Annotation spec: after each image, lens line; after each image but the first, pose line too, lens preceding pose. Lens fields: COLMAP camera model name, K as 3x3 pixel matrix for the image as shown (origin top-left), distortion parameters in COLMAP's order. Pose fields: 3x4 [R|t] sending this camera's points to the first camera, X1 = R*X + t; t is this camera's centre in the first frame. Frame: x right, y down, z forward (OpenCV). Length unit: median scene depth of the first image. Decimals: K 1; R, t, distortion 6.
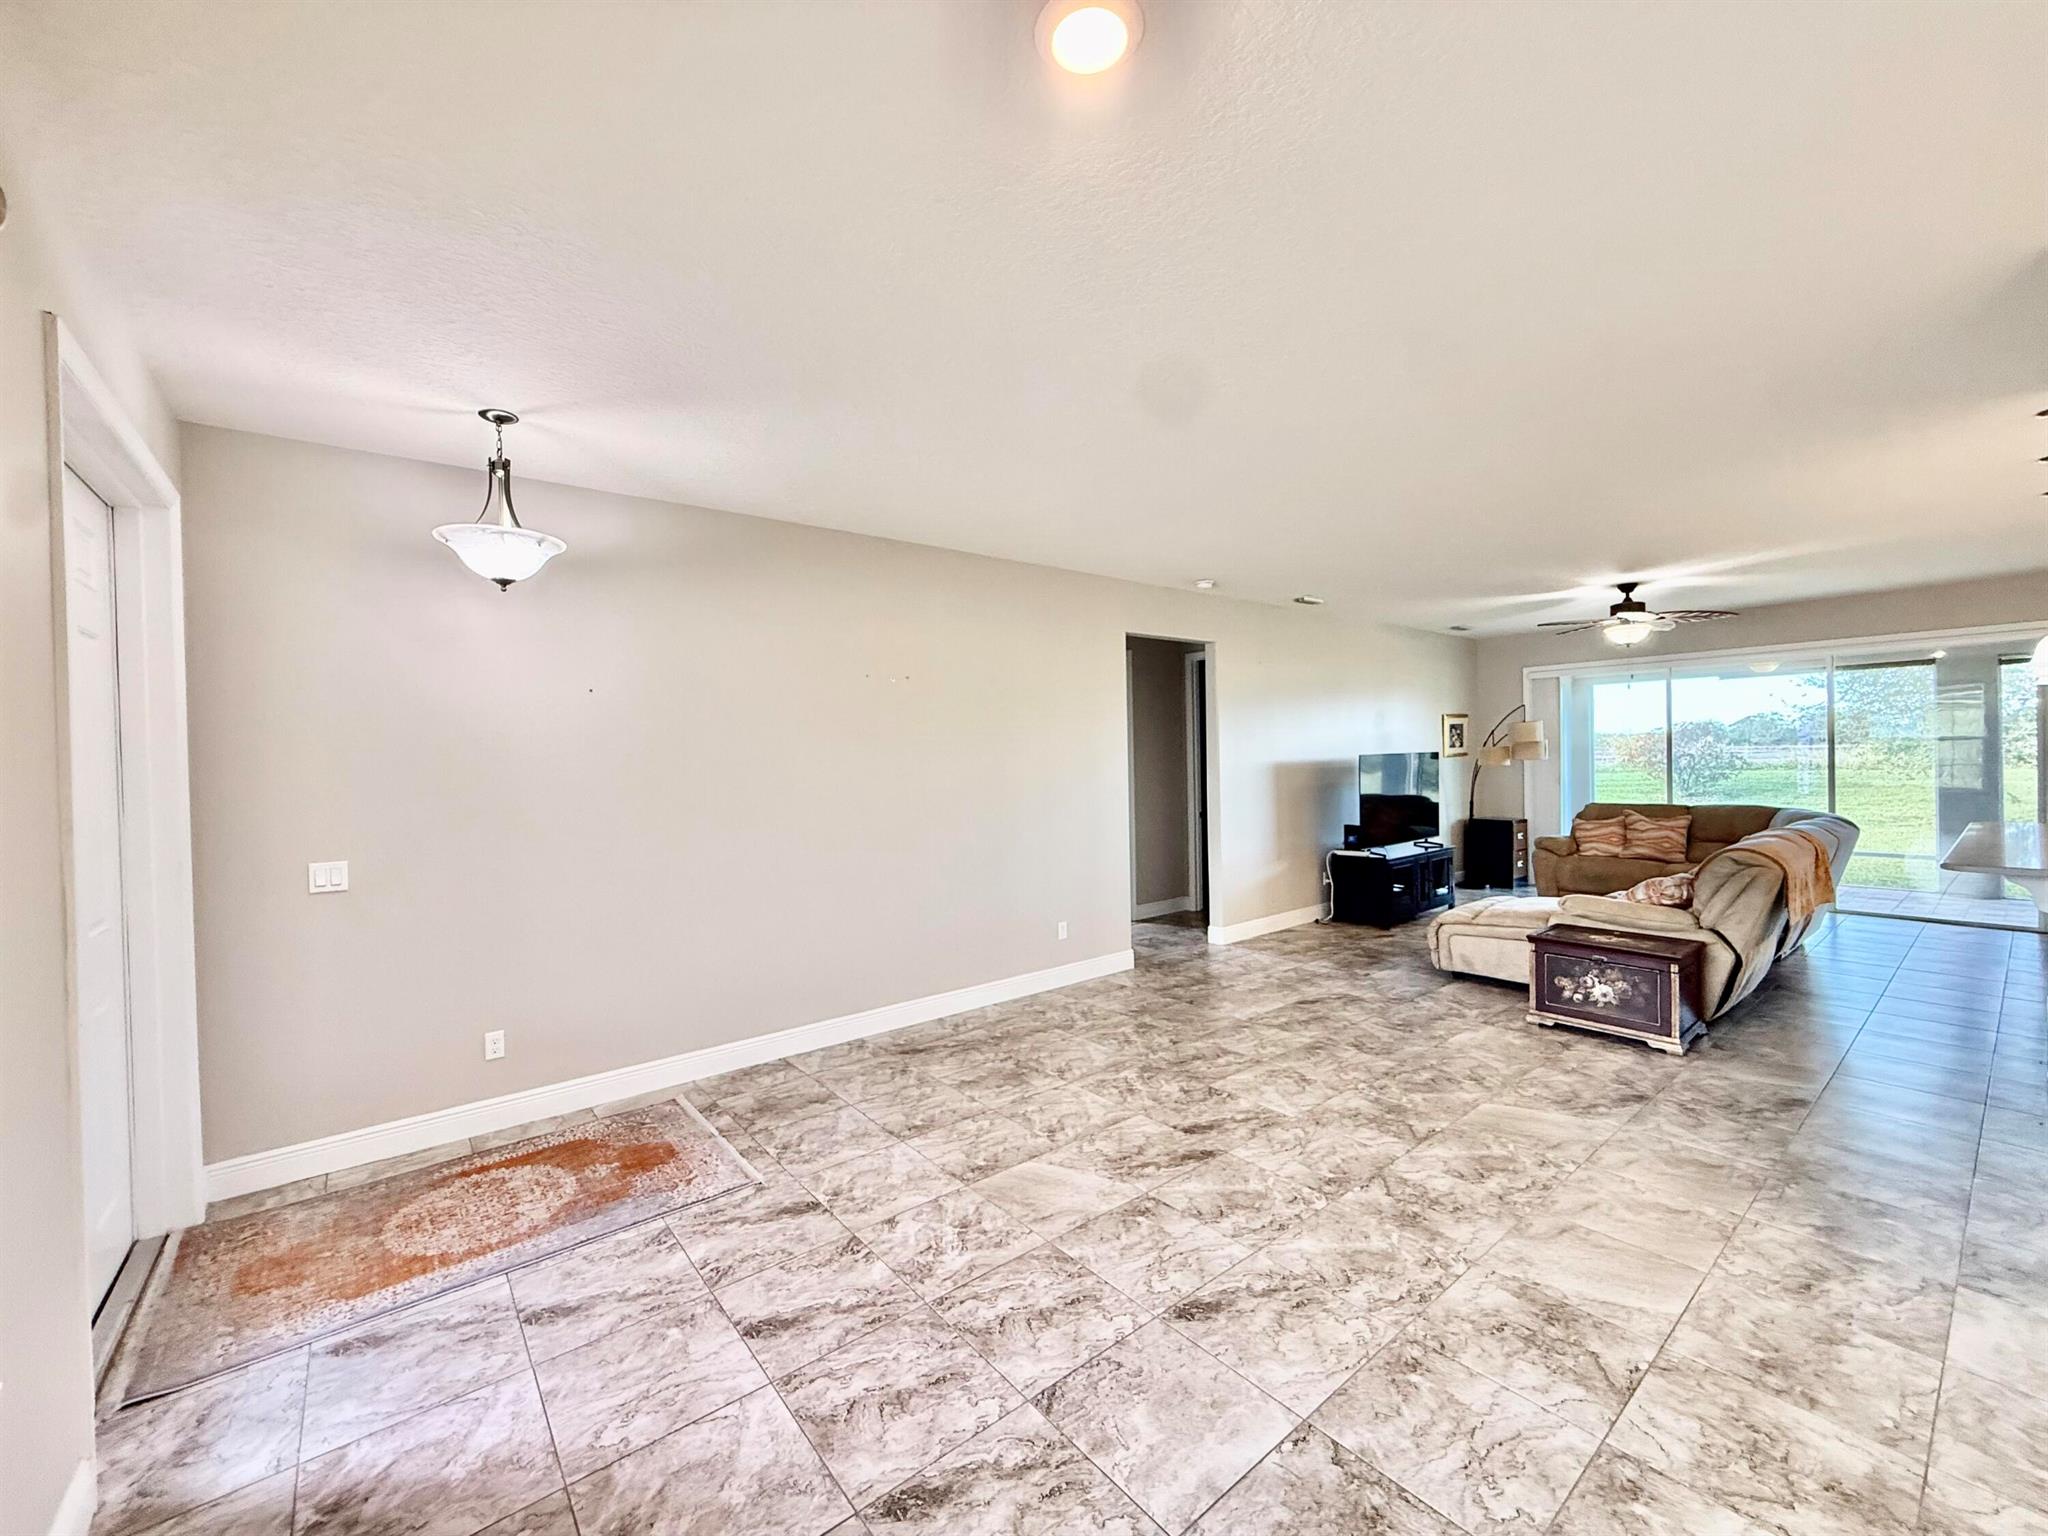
lens RADIAL K [[816.3, 0, 1020.3], [0, 816.3, 767.1], [0, 0, 1]] dist [0.000875, -0.000040]
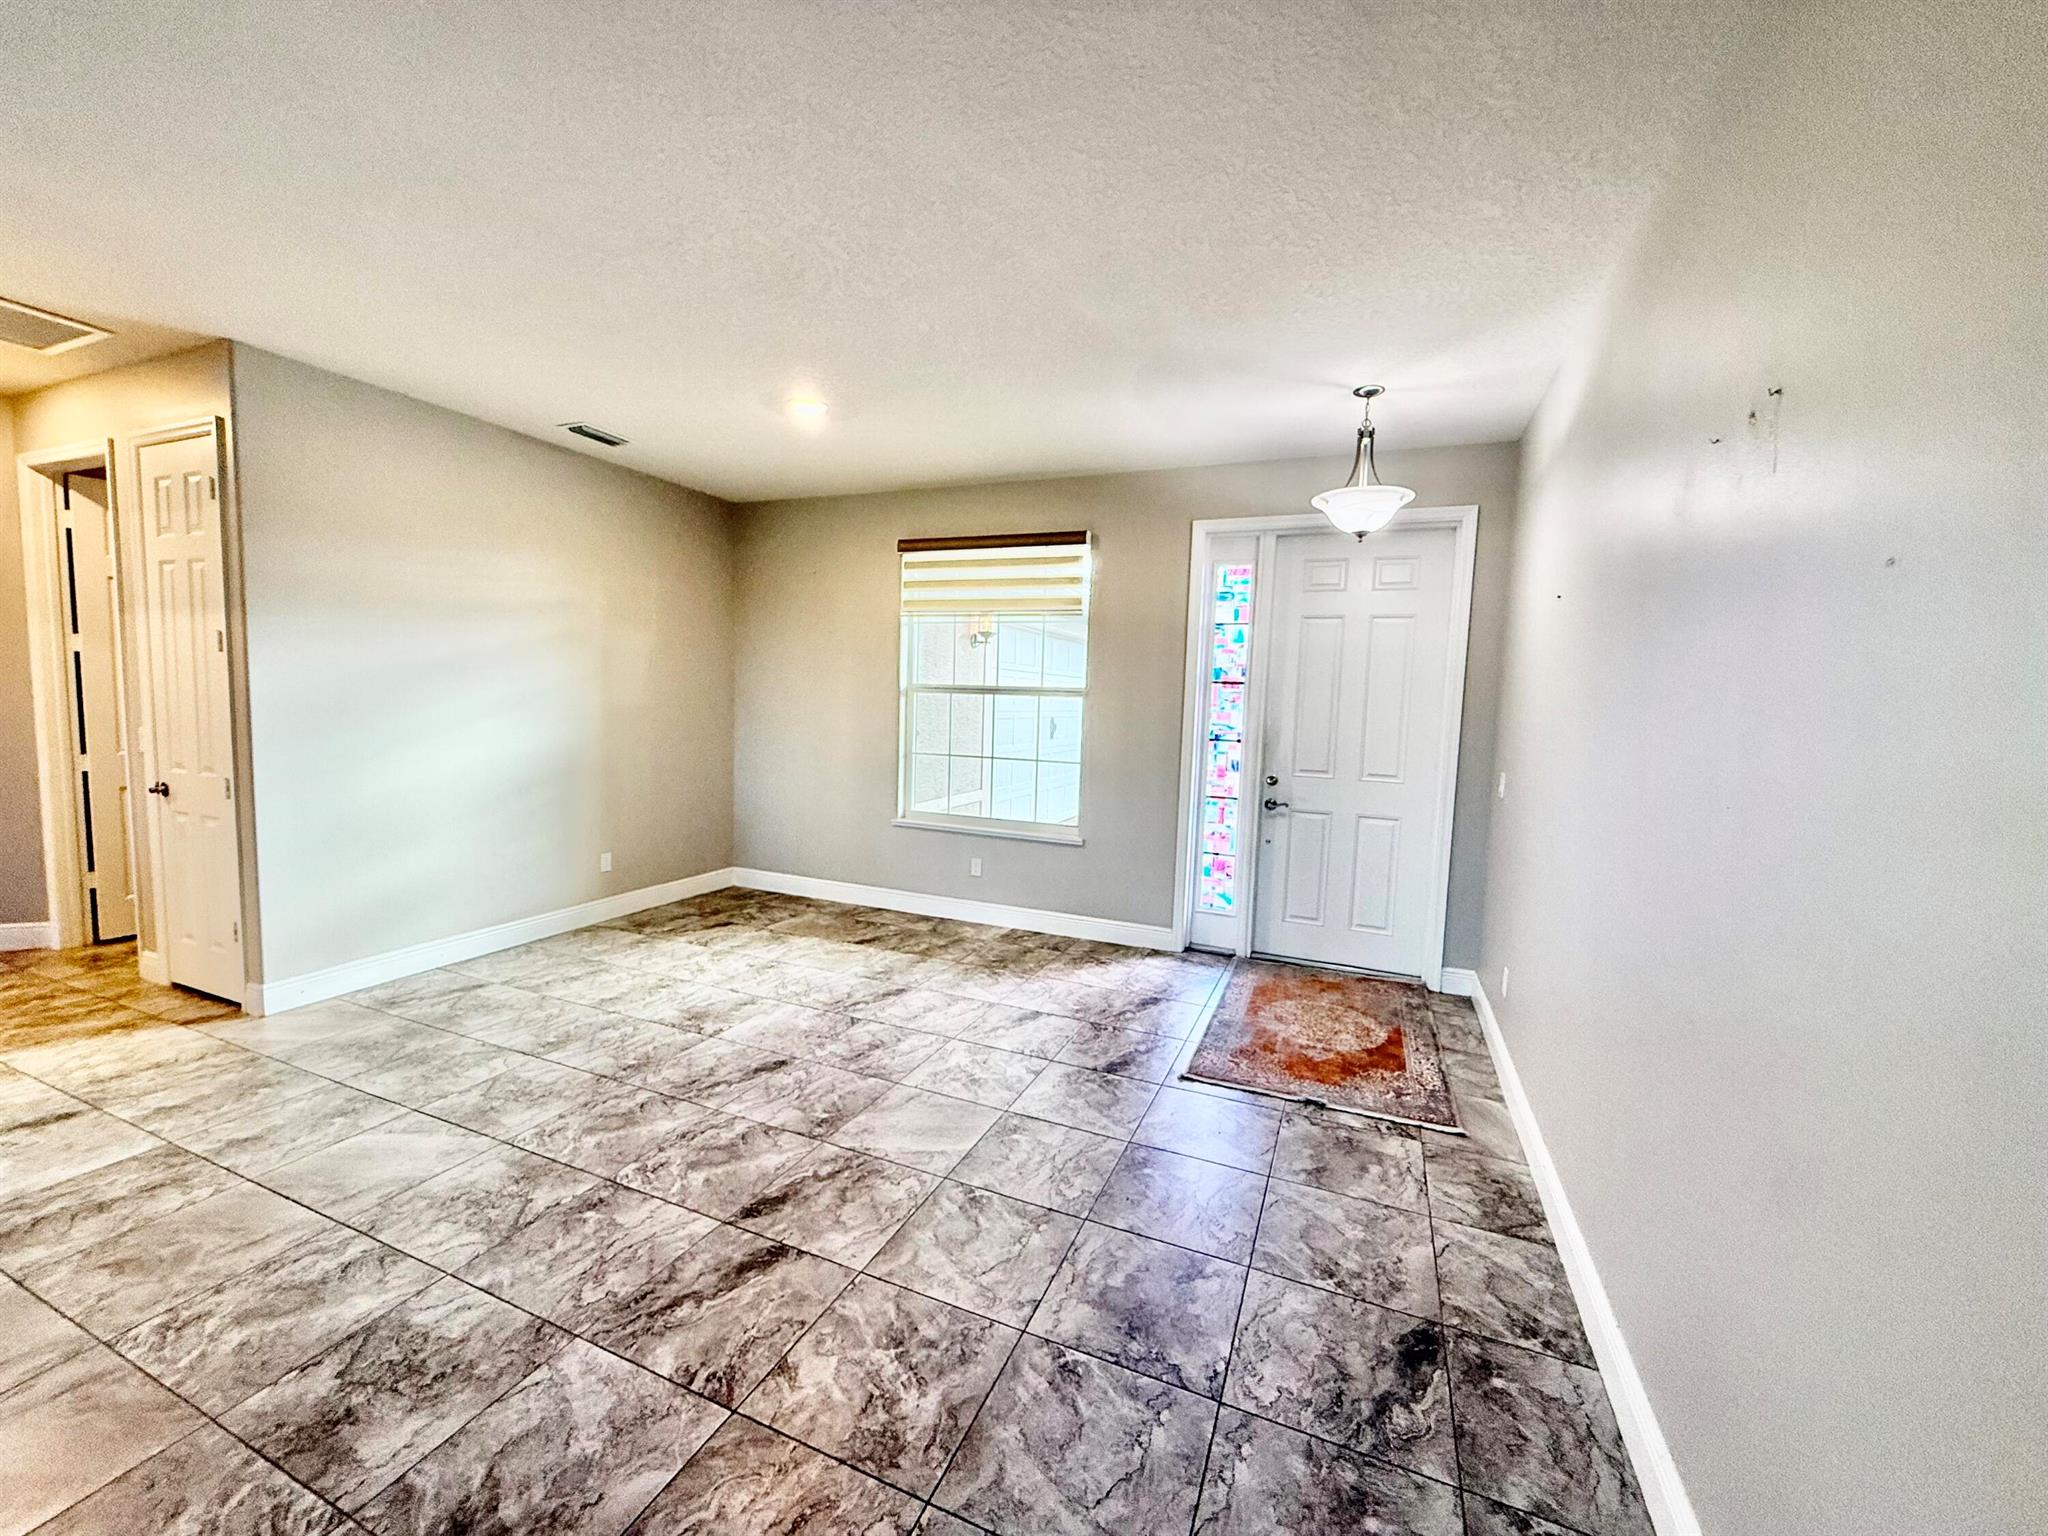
lens RADIAL K [[816.7, 0, 1020.1], [0, 816.7, 767.0], [0, 0, 1]] dist [0.000427, 0.000192]
pose [[-0.881798, 0.033957, -0.470403, 0.245659], [-0.019612, 0.993902, 0.108511, -0.006546], [0.471219, 0.104910, -0.875755, 1.210062]]
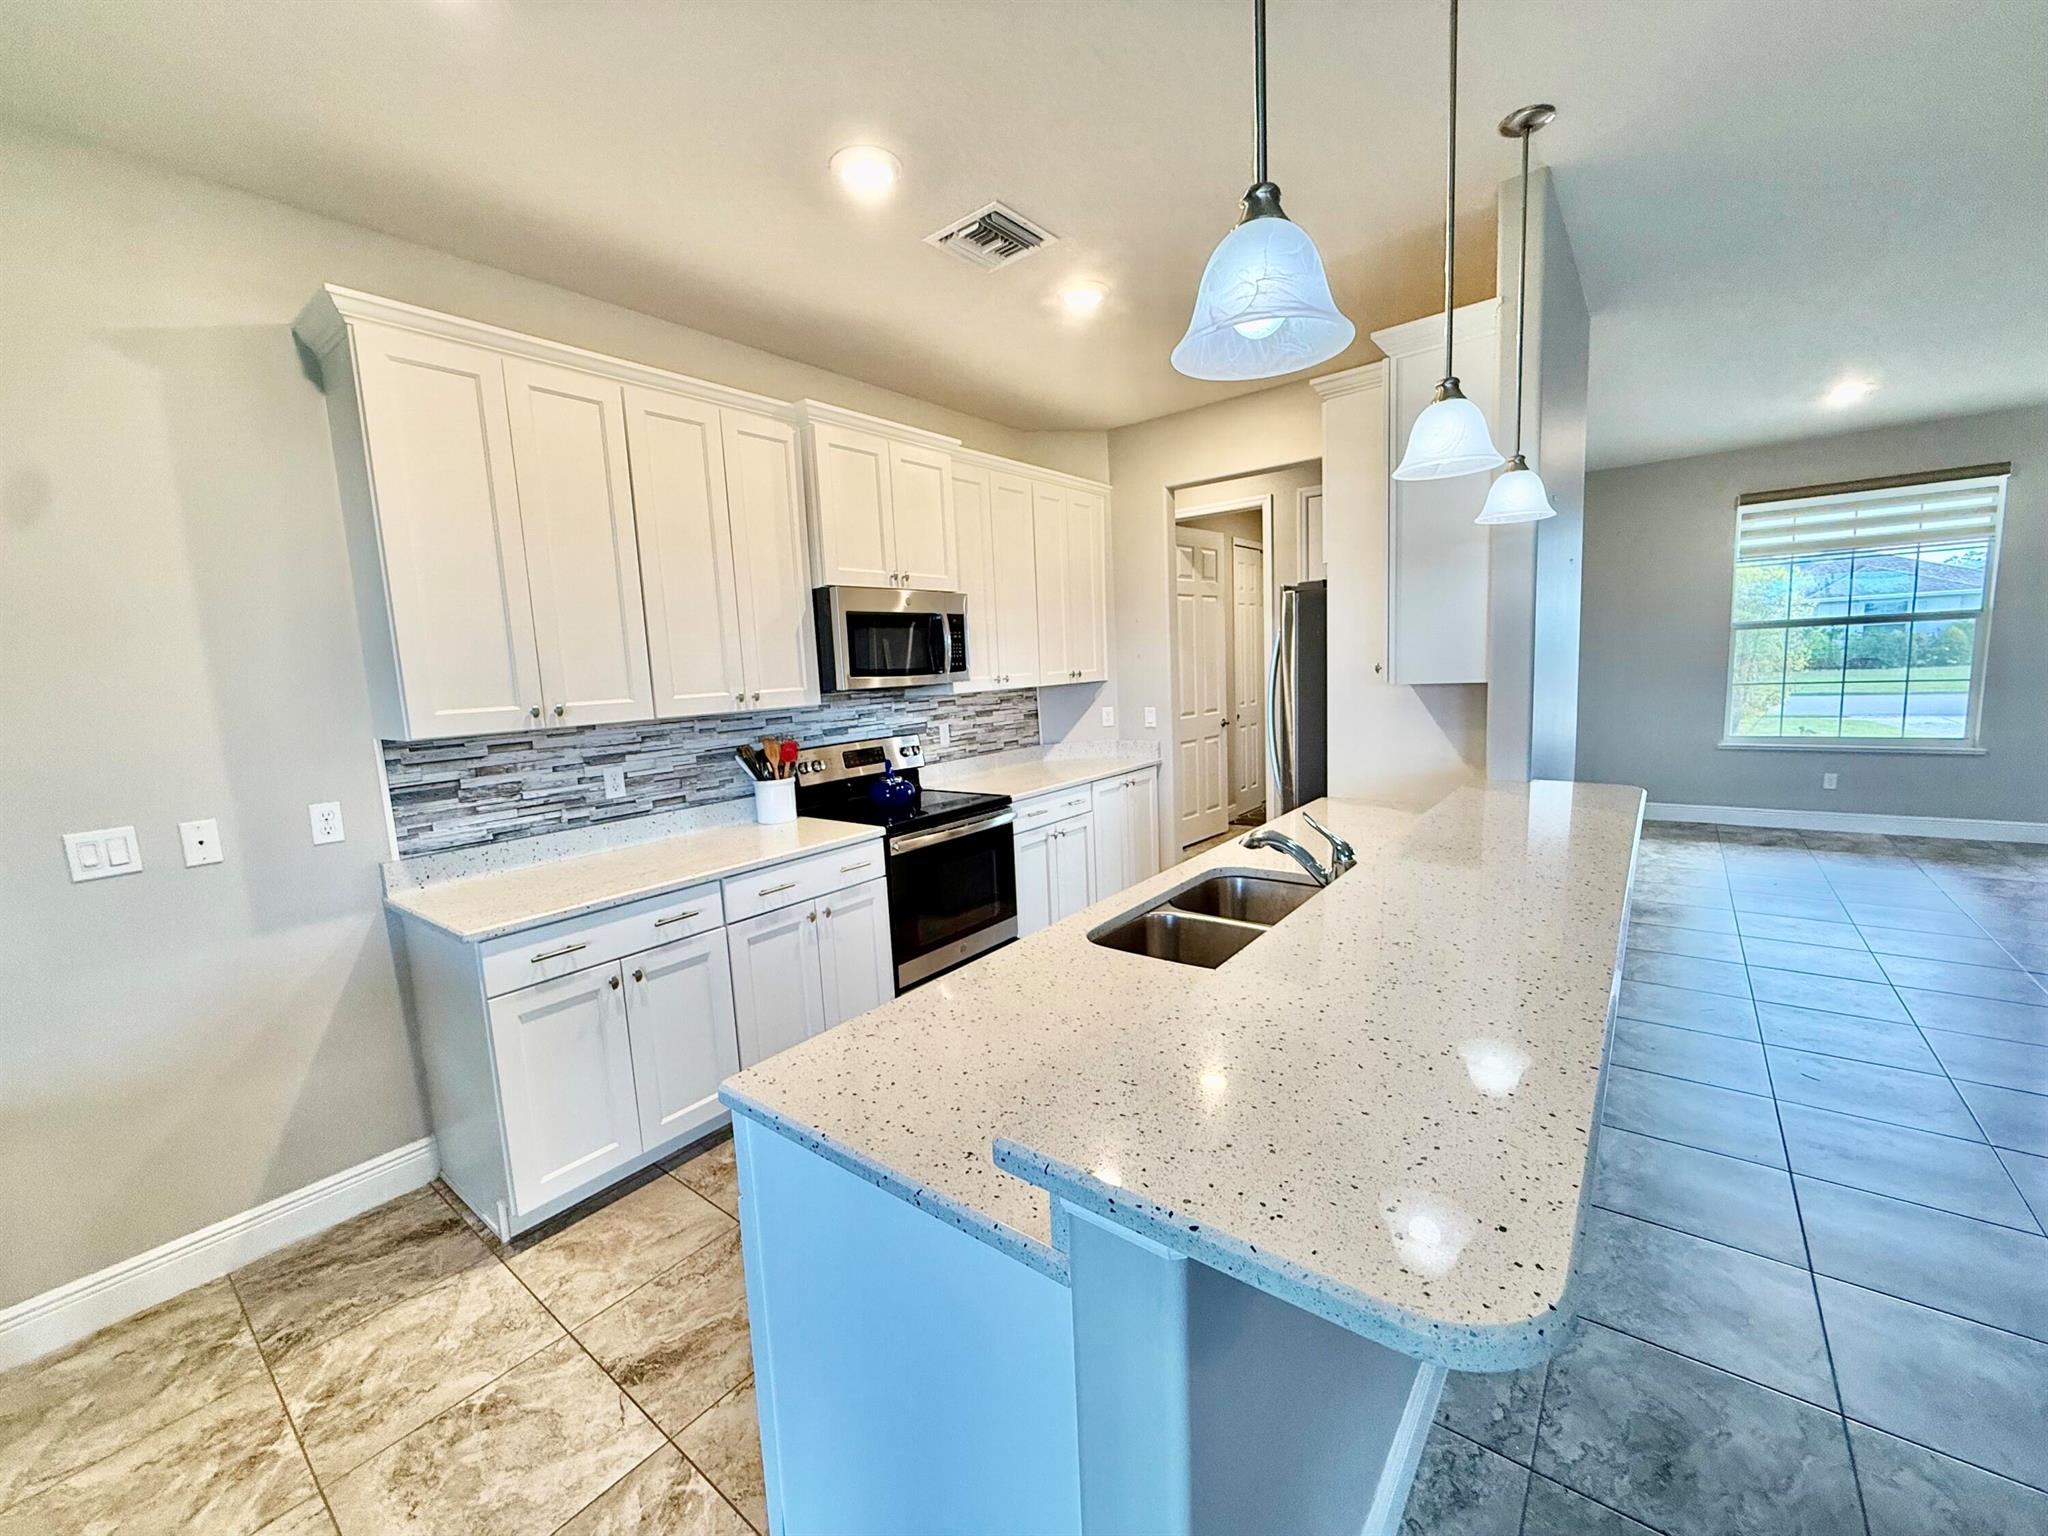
lens RADIAL K [[816.7, 0, 1020.1], [0, 816.7, 767.0], [0, 0, 1]] dist [0.000427, 0.000192]
pose [[-0.972039, 0.096230, -0.214194, 1.315549], [0.066476, 0.987627, 0.142033, -0.030402], [0.225212, 0.123823, -0.966410, 1.137518]]
